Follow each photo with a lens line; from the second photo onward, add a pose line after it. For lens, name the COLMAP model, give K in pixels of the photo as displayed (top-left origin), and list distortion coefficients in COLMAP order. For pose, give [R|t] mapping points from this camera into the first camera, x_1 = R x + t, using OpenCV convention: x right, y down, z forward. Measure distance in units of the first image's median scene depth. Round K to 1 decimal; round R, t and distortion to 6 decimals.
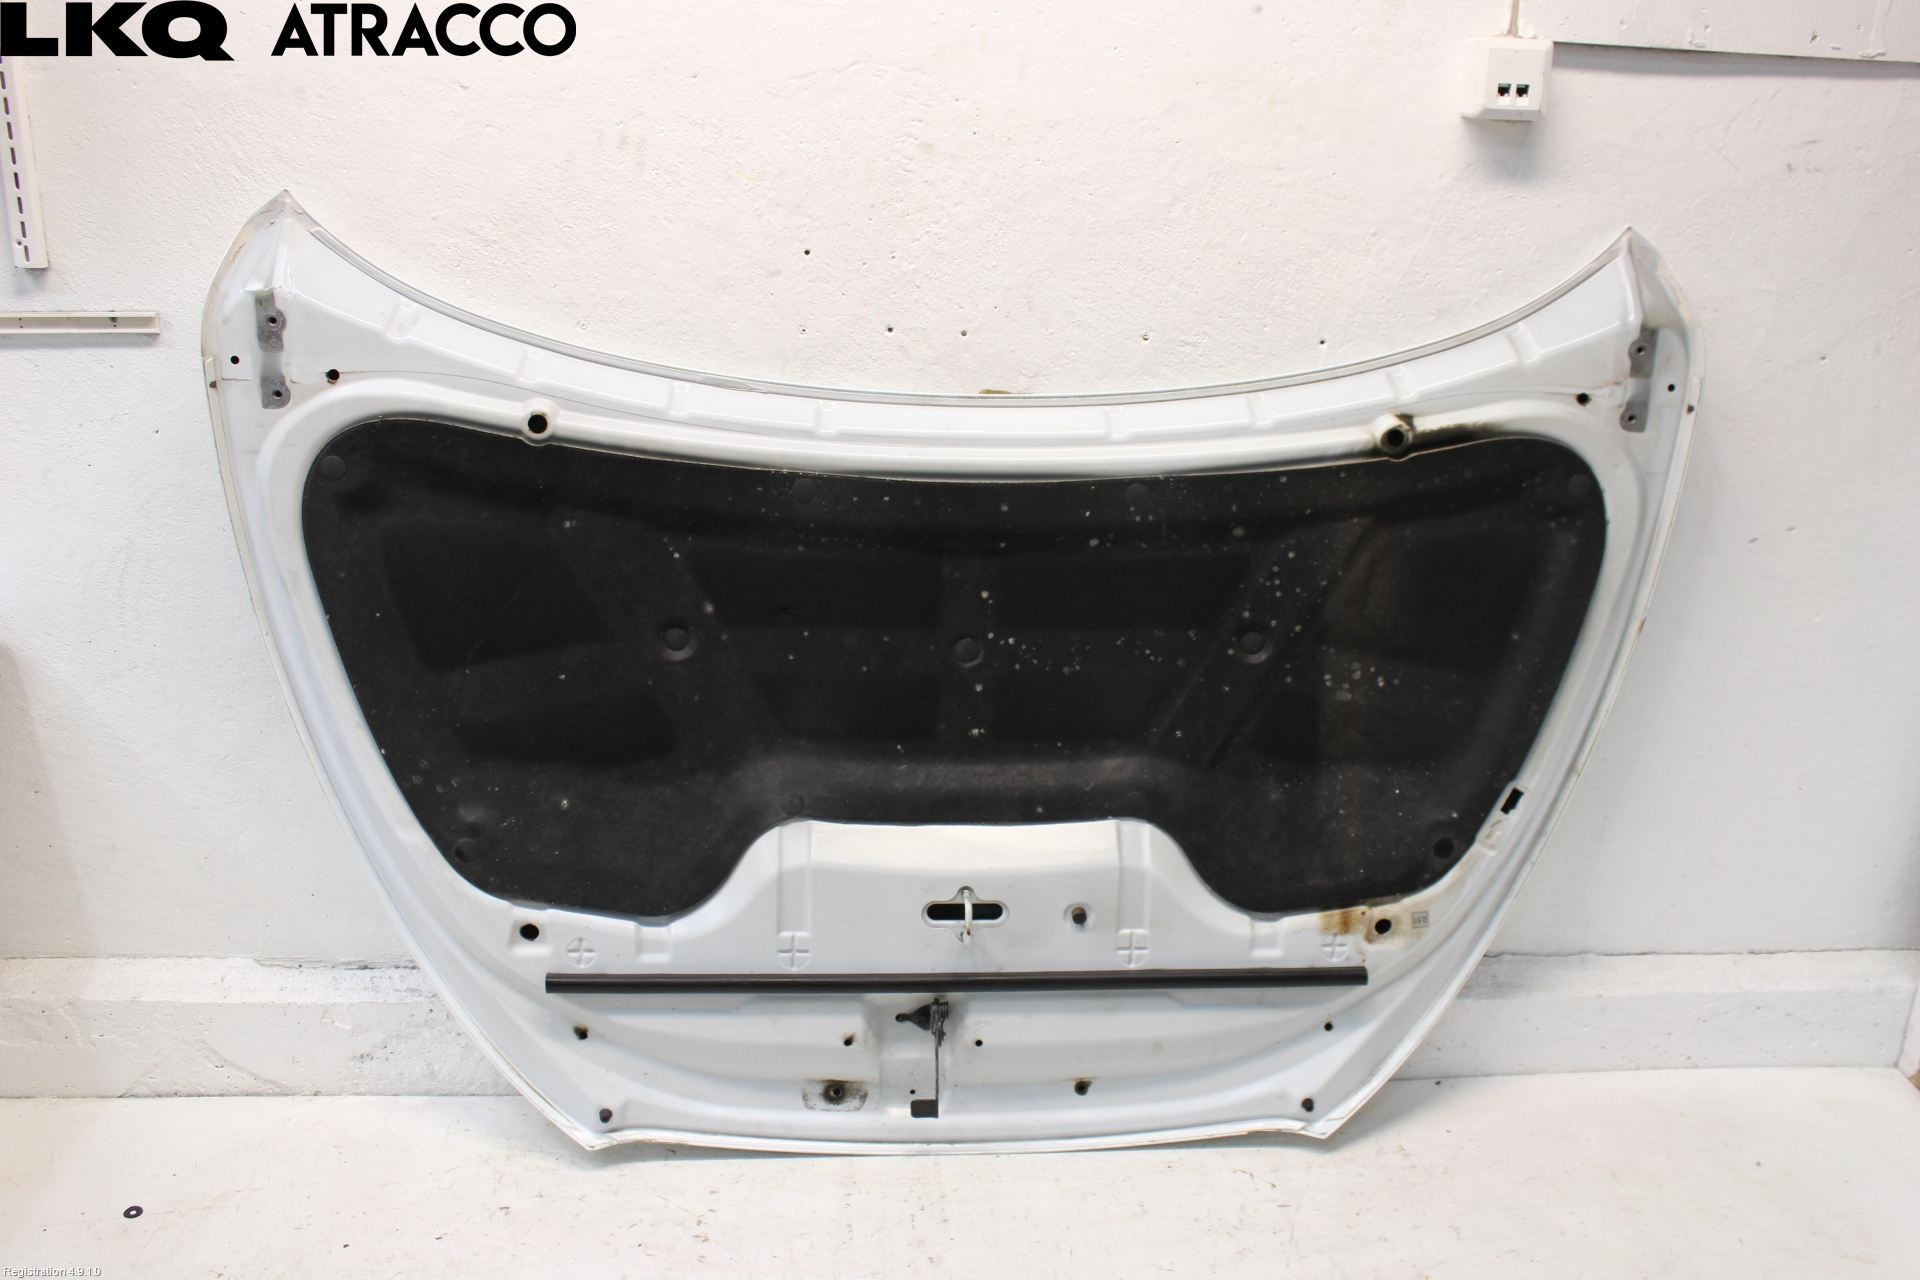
lens RADIAL K [[1719.0, 0, 960.0], [0, 1719.0, 640.0], [0, 0, 1]] dist [-0.098288, 0.007863]
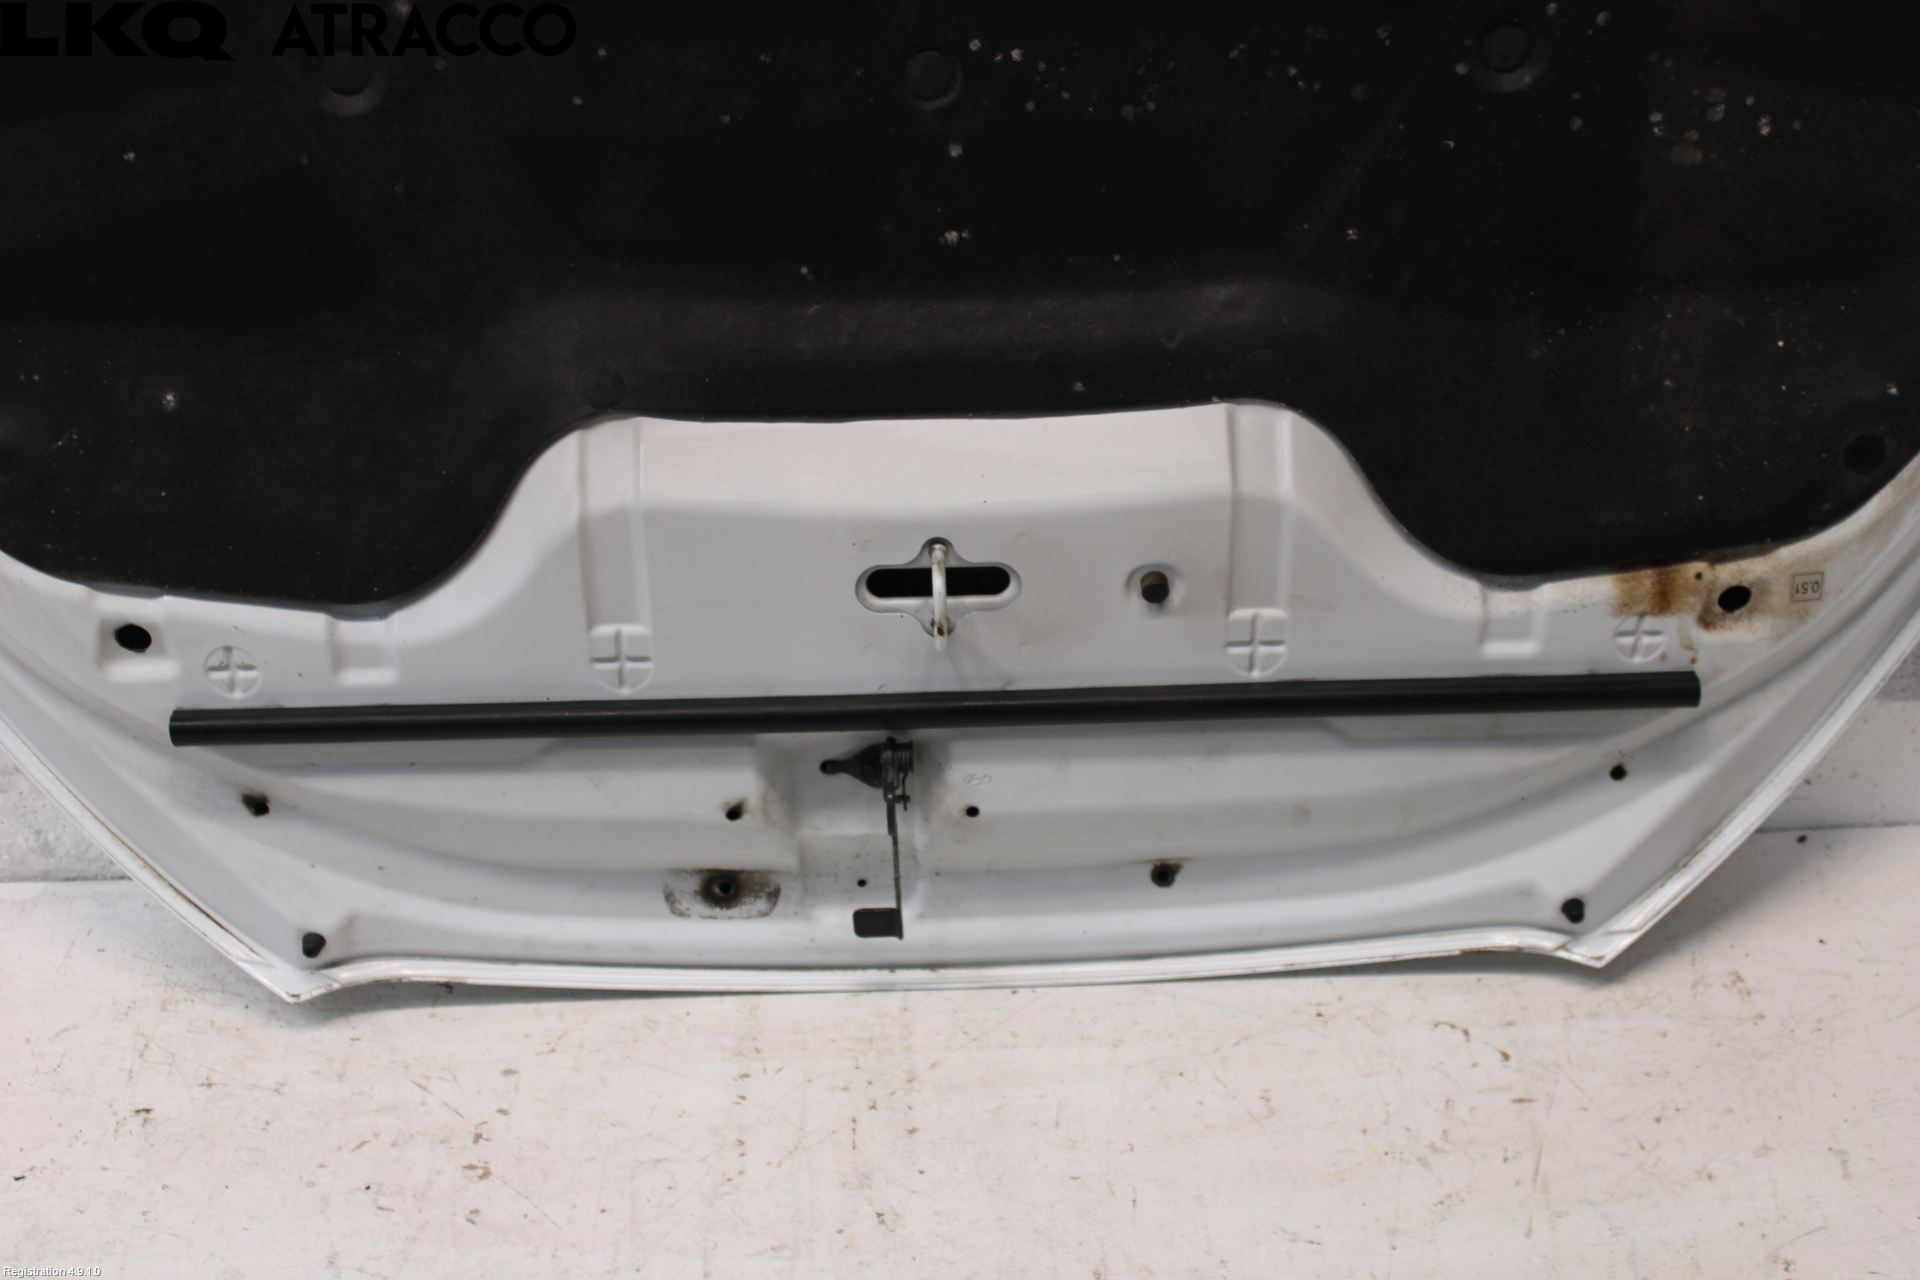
lens RADIAL K [[2190.6, 0, 960.0], [0, 2190.6, 640.0], [0, 0, 1]] dist [-0.083225, 0.064611]
pose [[0.998472, -0.010016, -0.054346, 0.046096], [0.025327, 0.957007, 0.288957, -0.019843], [0.049115, -0.289891, 0.955798, 0.347977]]
